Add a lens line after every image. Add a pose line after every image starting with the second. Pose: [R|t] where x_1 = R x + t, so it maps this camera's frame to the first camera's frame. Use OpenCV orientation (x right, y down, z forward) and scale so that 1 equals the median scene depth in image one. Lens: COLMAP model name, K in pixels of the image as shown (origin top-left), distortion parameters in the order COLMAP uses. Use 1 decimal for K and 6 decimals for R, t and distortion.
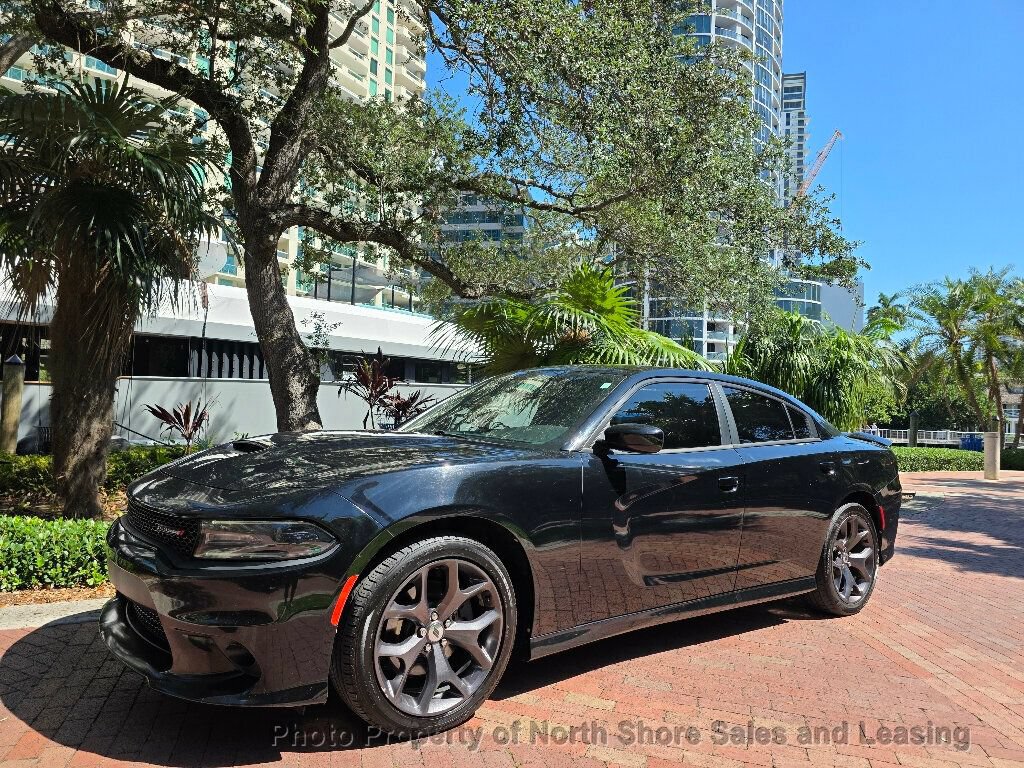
lens RADIAL K [[646.4, 0, 493.9], [0, 646.4, 388.4], [0, 0, 1]] dist [0.055558, -0.044581]
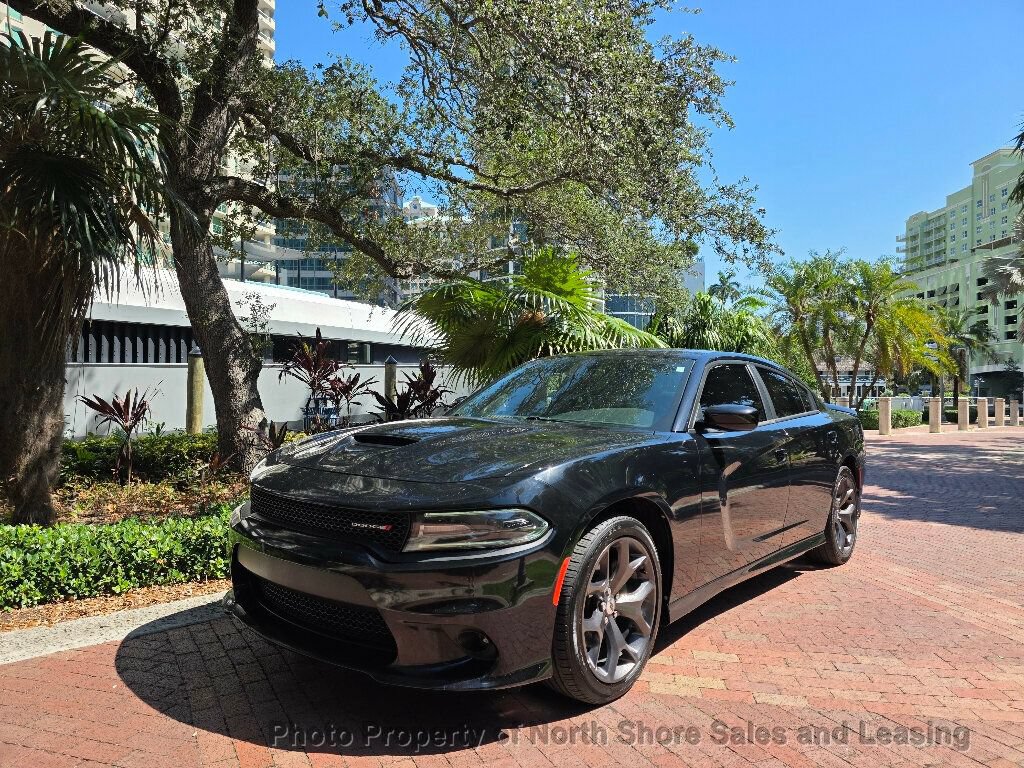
lens RADIAL K [[646.4, 0, 493.9], [0, 646.4, 388.4], [0, 0, 1]] dist [0.055558, -0.044581]
pose [[0.982690, -0.026171, 0.183399, -0.132425], [0.019718, 0.999124, 0.036920, -0.007536], [-0.184205, -0.032664, 0.982345, -0.002447]]
